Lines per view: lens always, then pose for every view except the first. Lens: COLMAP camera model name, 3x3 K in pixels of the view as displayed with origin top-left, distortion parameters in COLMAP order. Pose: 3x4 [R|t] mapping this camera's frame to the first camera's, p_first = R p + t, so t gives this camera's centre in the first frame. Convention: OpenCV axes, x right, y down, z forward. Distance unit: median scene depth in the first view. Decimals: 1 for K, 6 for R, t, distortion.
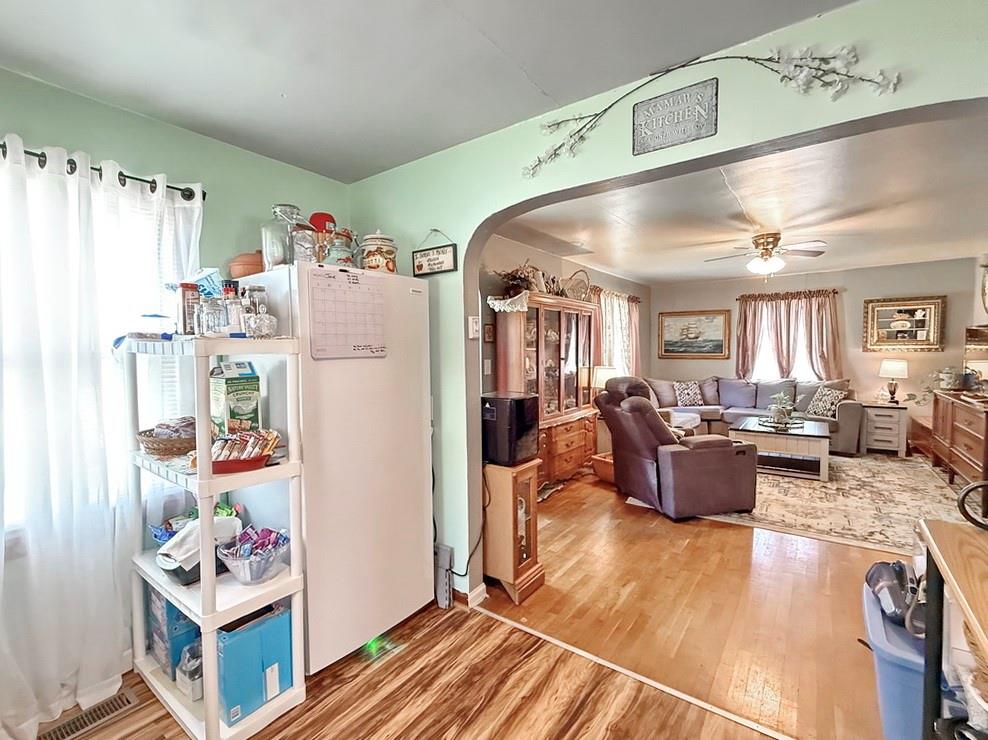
lens RADIAL K [[422.8, 0, 501.7], [0, 422.8, 368.0], [0, 0, 1]] dist [-0.009653, -0.000812]
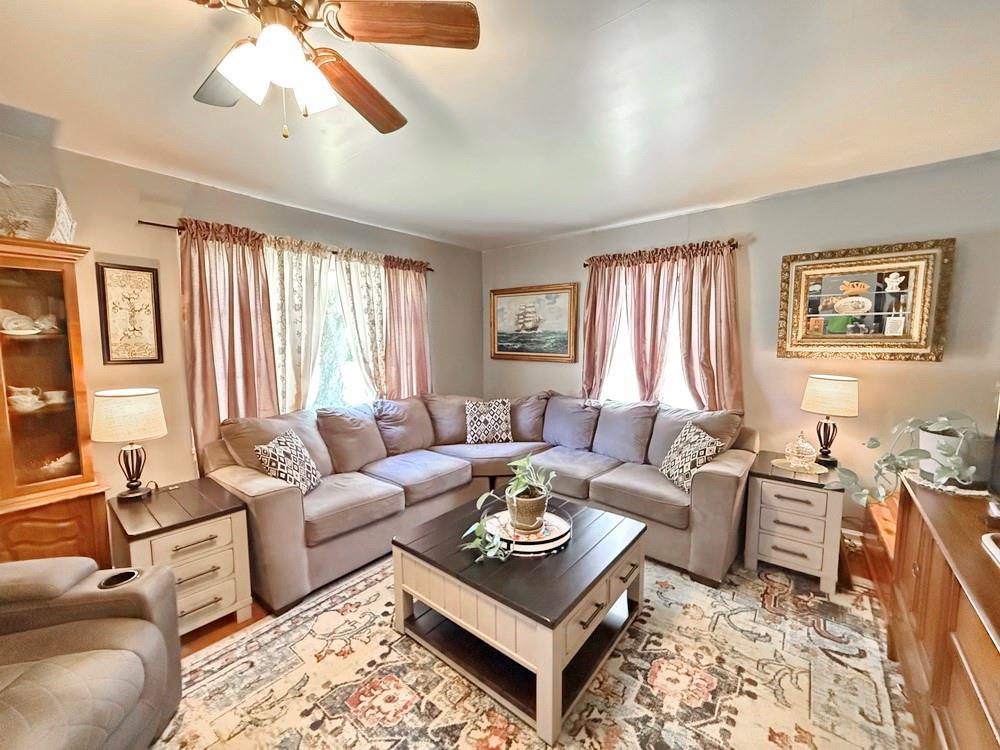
lens RADIAL K [[398.9, 0, 490.0], [0, 398.9, 374.1], [0, 0, 1]] dist [-0.002041, 0.000041]
pose [[0.998899, 0.014075, -0.044753, 0.508264], [-0.012046, 0.998902, 0.045267, -0.034790], [0.045341, -0.044678, 0.997972, 0.471089]]
